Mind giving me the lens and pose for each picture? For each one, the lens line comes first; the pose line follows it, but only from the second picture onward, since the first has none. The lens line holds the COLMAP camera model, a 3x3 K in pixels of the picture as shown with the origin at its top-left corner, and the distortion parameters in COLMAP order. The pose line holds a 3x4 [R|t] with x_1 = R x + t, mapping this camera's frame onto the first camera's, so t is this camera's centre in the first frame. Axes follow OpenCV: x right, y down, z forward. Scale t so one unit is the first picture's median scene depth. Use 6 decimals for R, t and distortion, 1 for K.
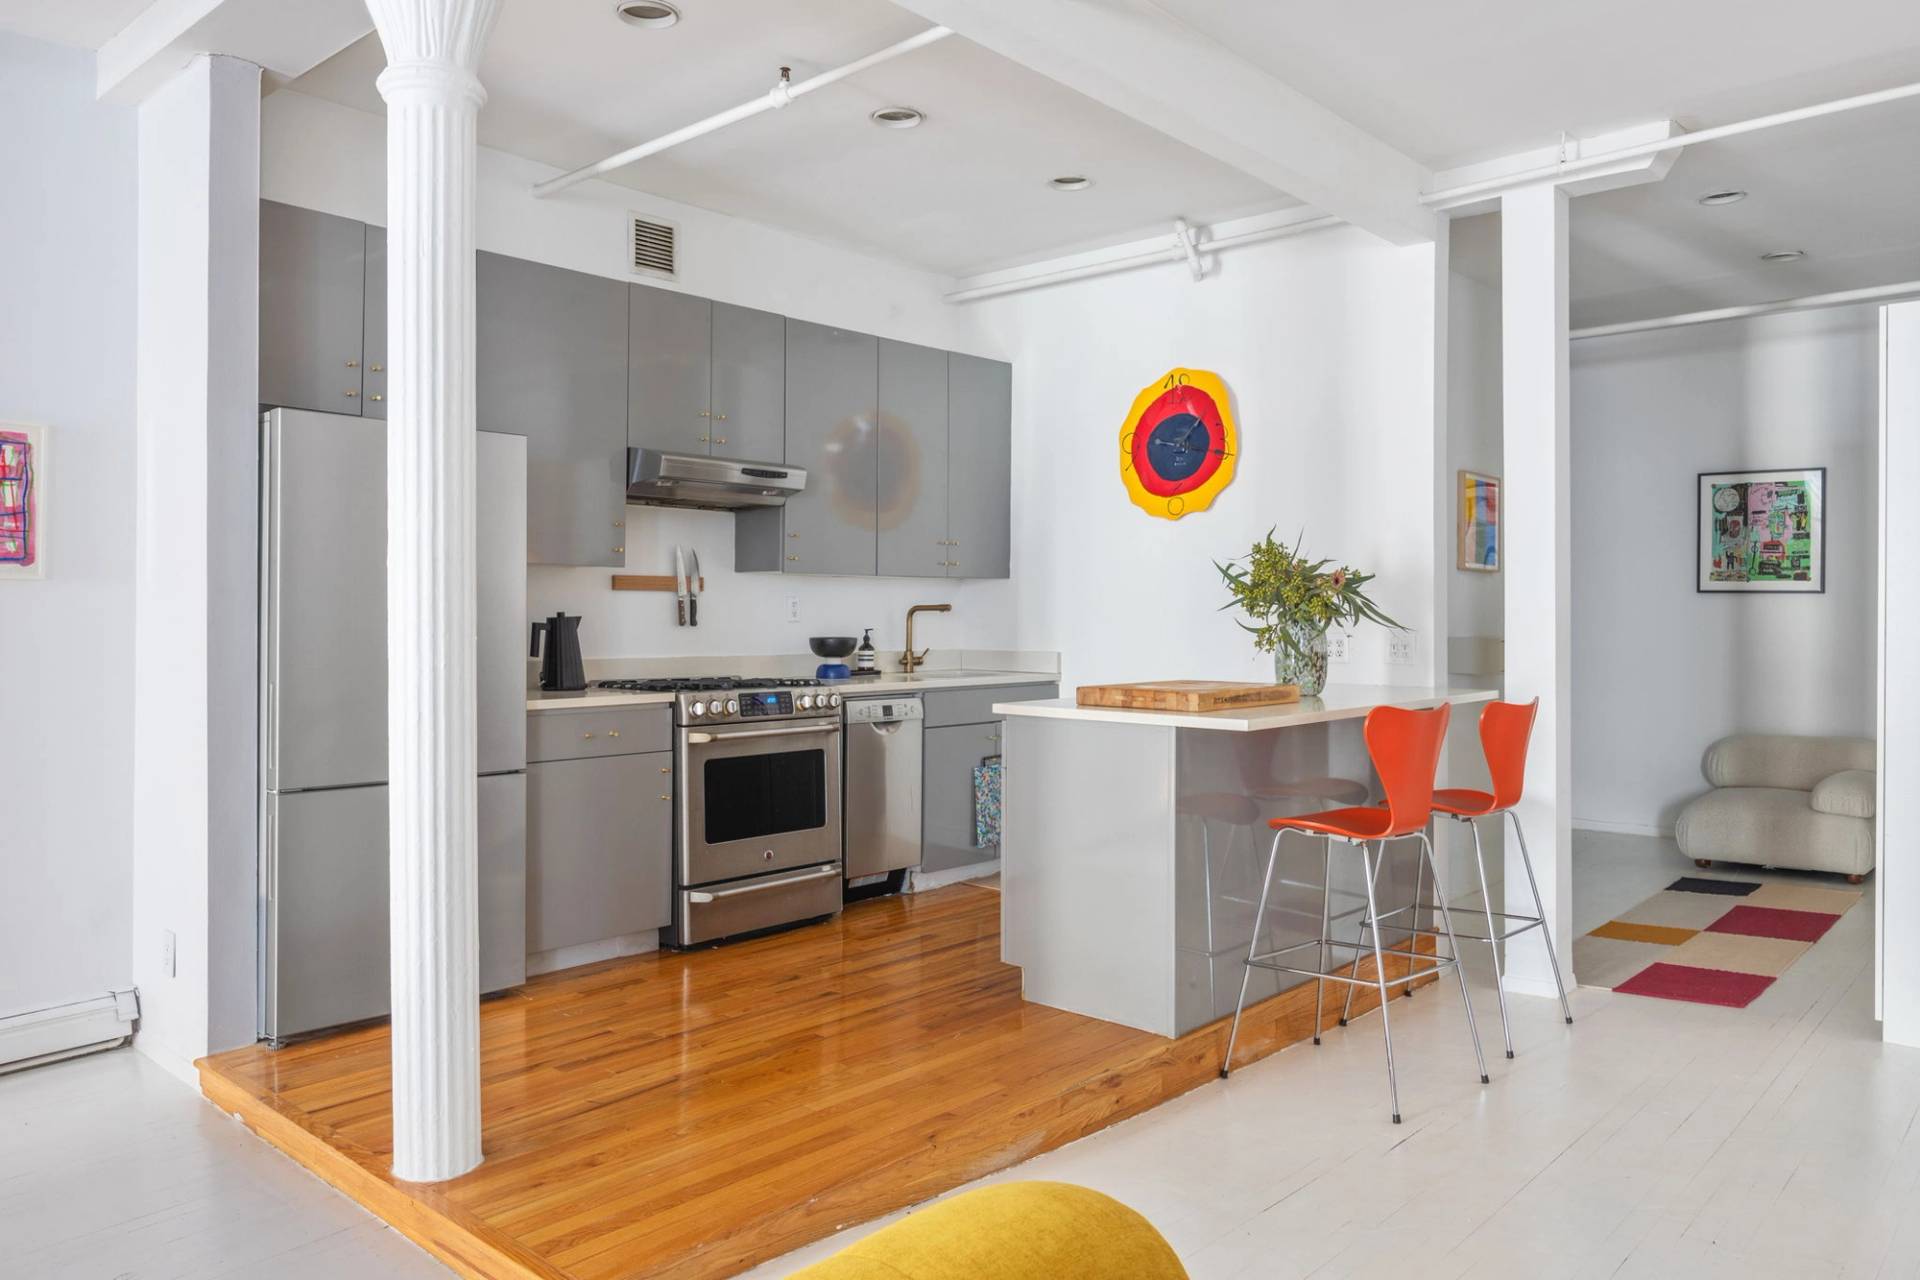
lens RADIAL K [[1388.5, 0, 995.7], [0, 1388.5, 604.5], [0, 0, 1]] dist [0.001986, -0.010476]
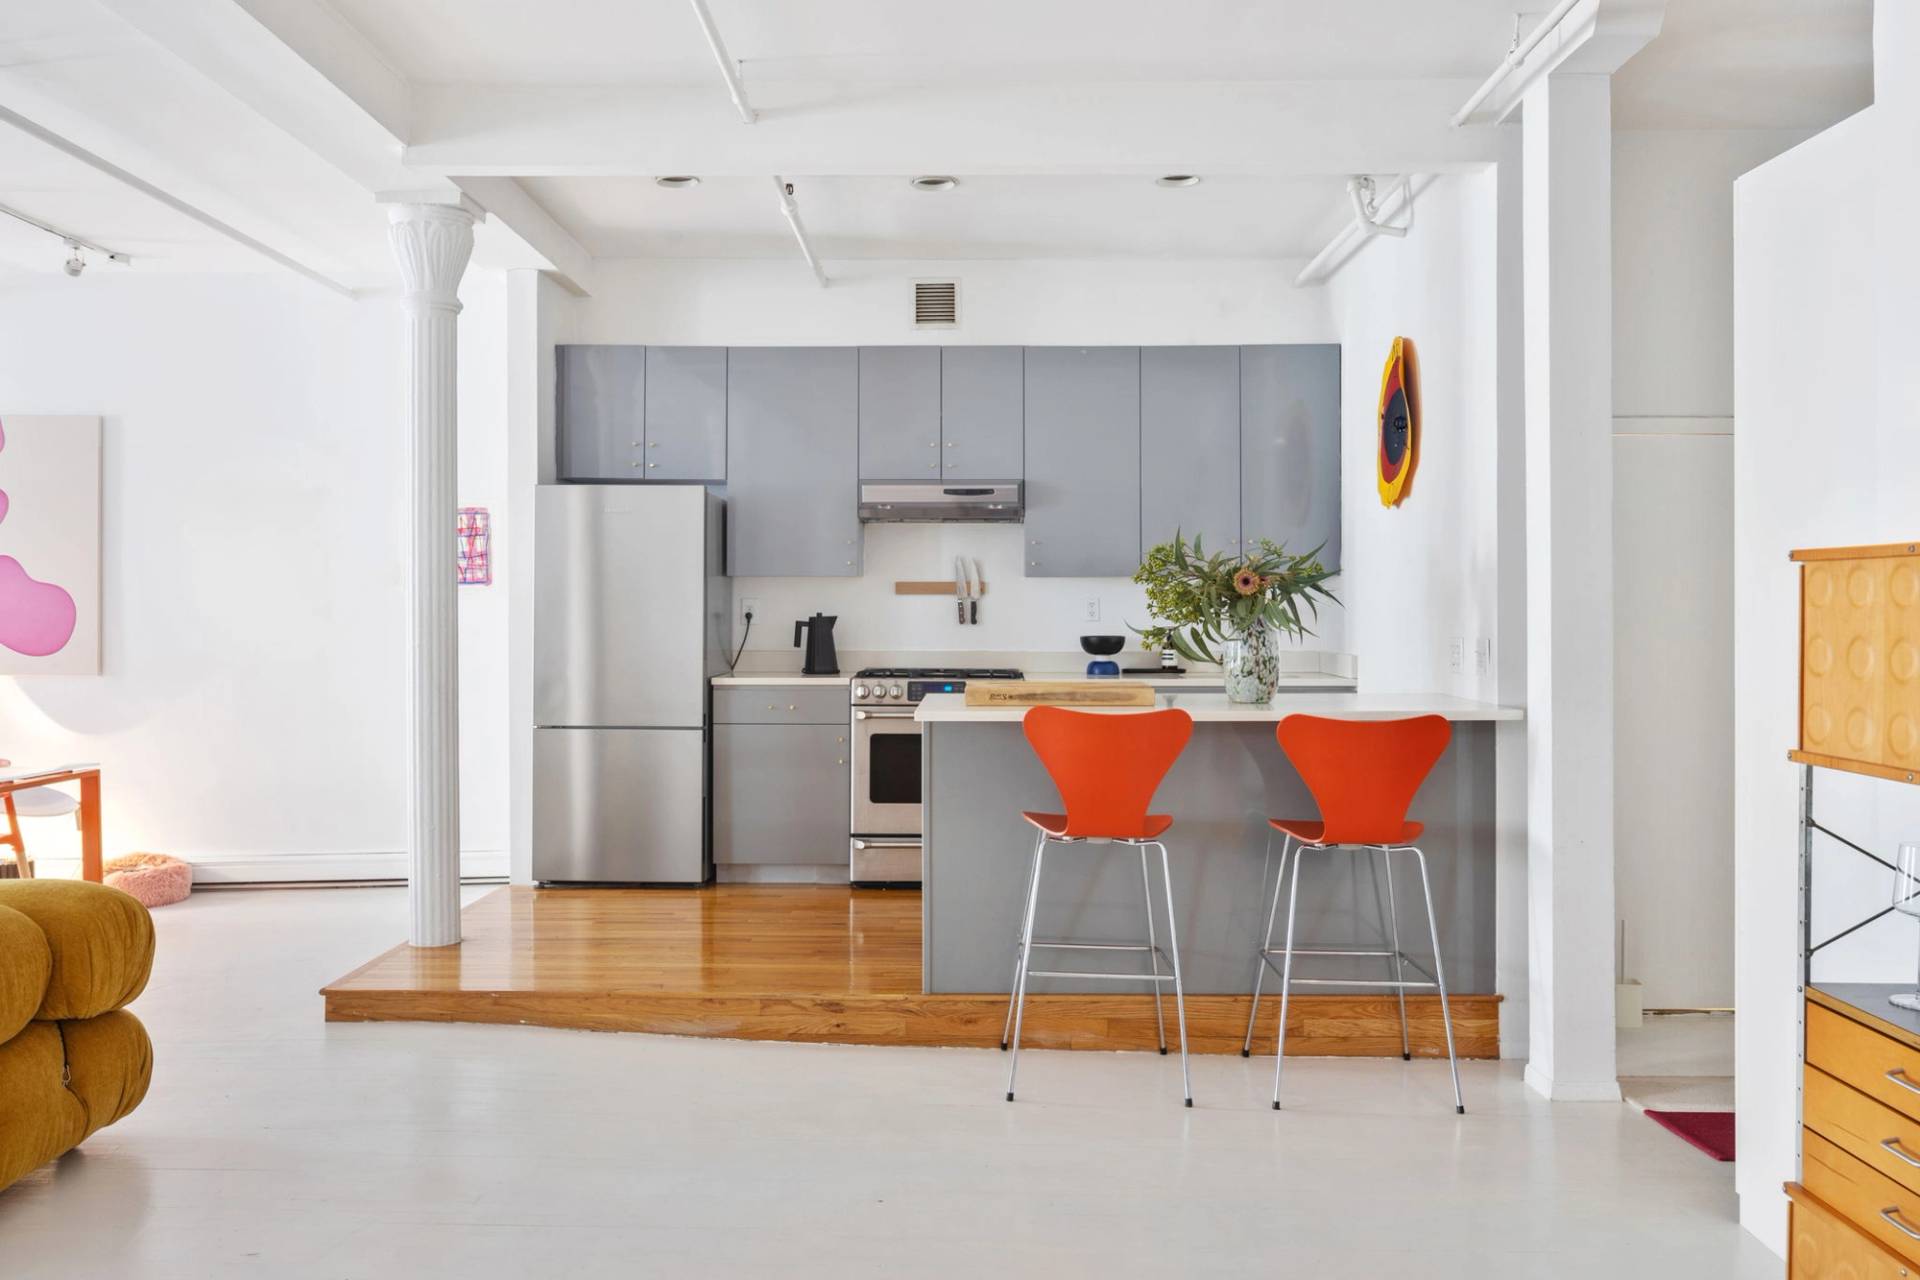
lens RADIAL K [[1578.2, 0, 918.0], [0, 1578.2, 625.8], [0, 0, 1]] dist [-0.014326, 0.046024]
pose [[0.626708, 0.005297, -0.779236, 0.869449], [0.005889, 0.999916, 0.011534, 0.001292], [0.779232, -0.011817, 0.626624, 0.157566]]
